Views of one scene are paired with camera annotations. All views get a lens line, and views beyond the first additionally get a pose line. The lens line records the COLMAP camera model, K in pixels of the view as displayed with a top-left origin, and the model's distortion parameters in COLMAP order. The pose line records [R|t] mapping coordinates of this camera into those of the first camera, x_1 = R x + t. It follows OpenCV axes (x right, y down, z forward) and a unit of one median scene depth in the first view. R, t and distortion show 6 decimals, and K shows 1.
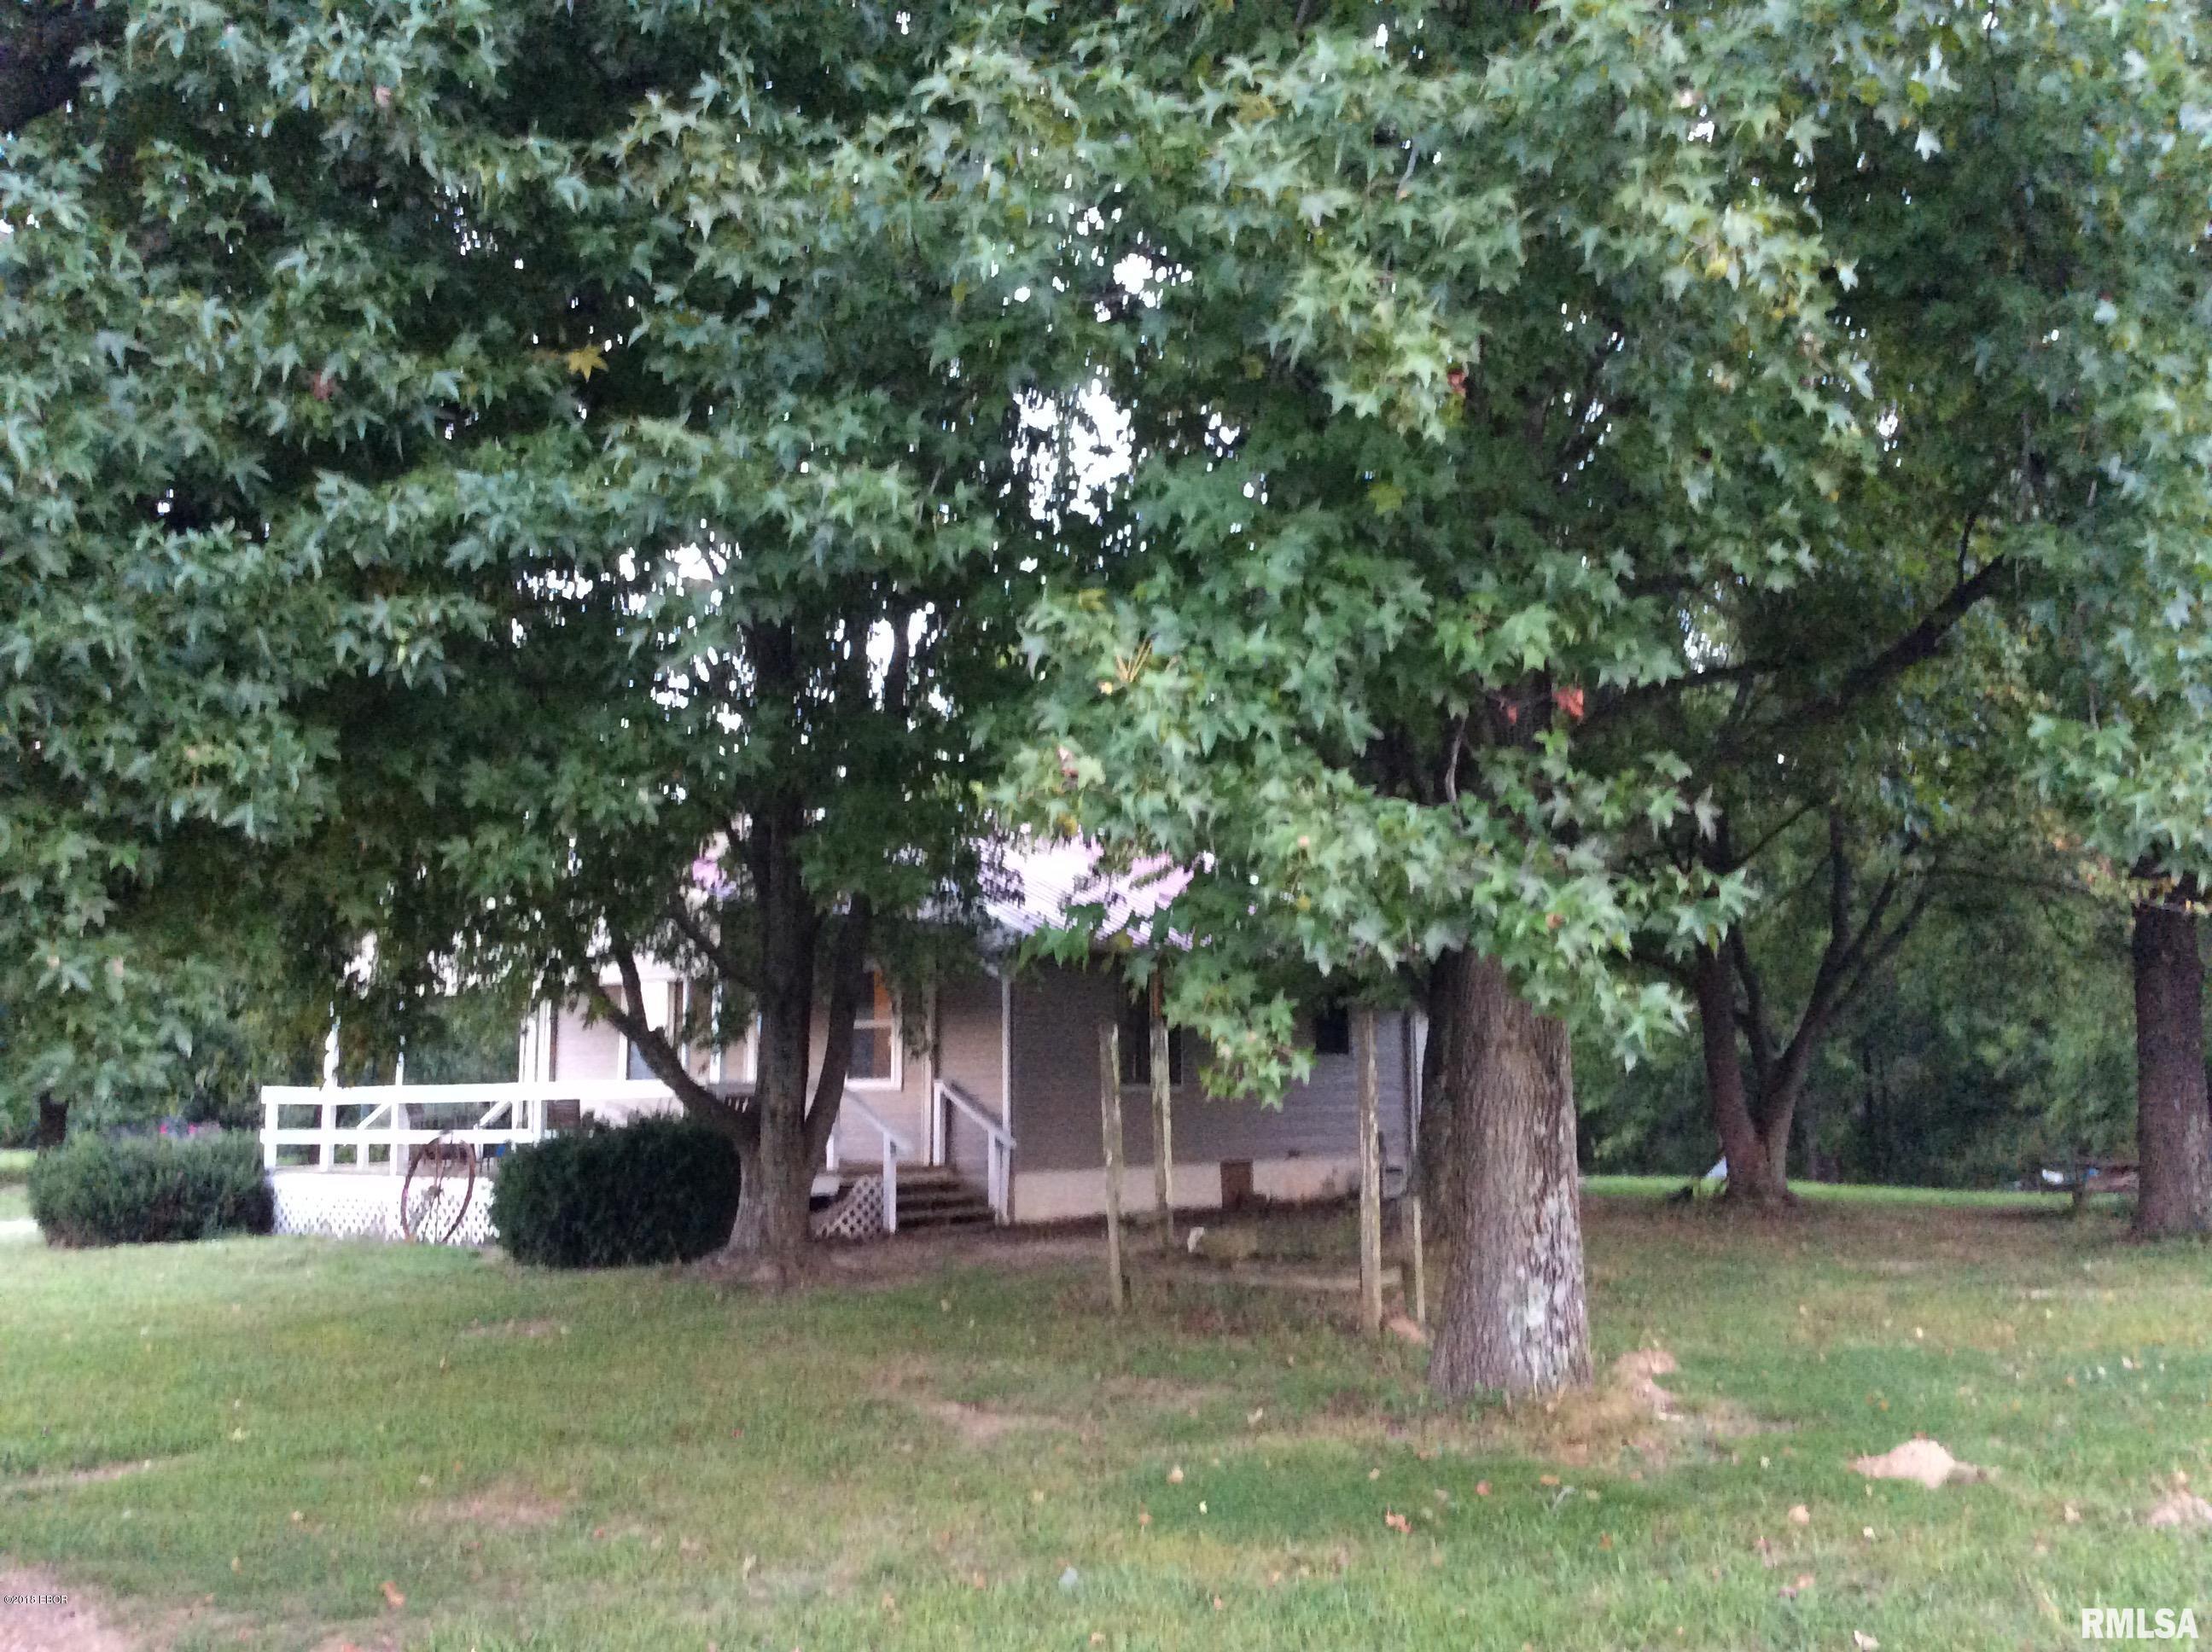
lens RADIAL K [[1998.0, 0, 1106.0], [0, 1998.0, 826.0], [0, 0, 1]] dist [0.047186, -0.106228]
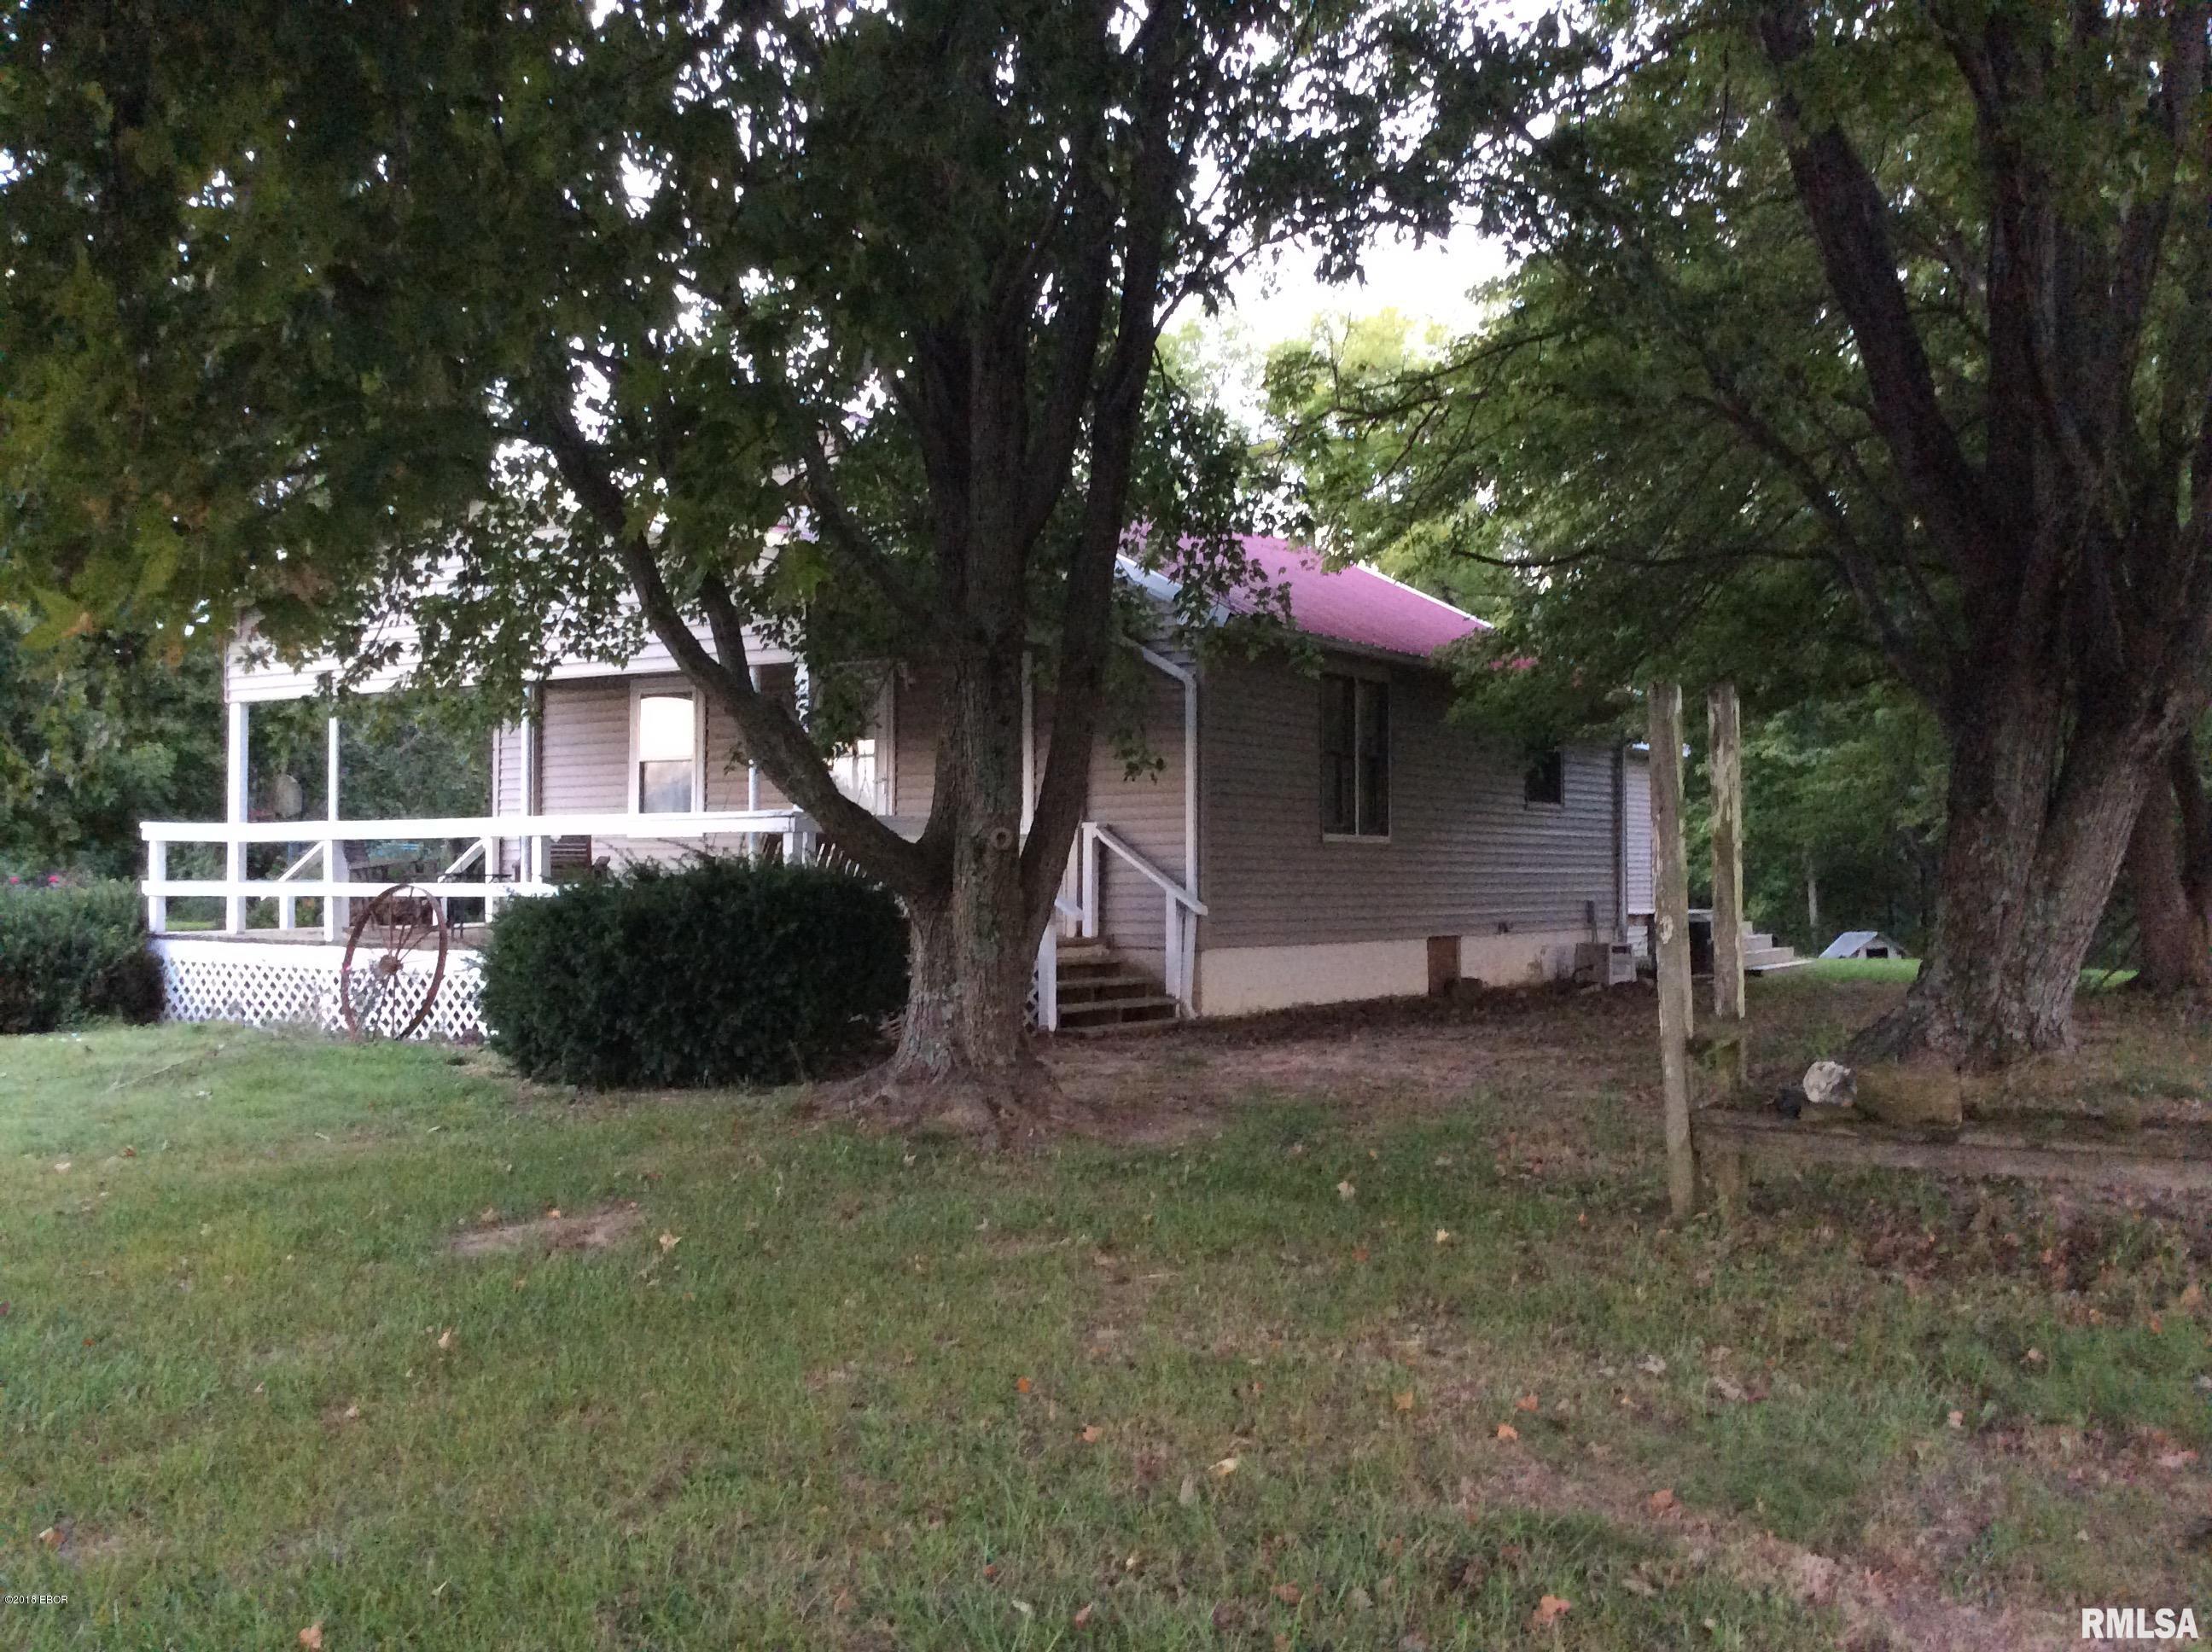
lens RADIAL K [[2018.6, 0, 1106.0], [0, 2018.6, 826.0], [0, 0, 1]] dist [-0.011981, -0.016462]
pose [[0.999383, 0.011467, 0.033192, -0.109155], [-0.015131, 0.993556, 0.112327, 0.051119], [-0.031690, -0.112760, 0.993117, 0.301488]]
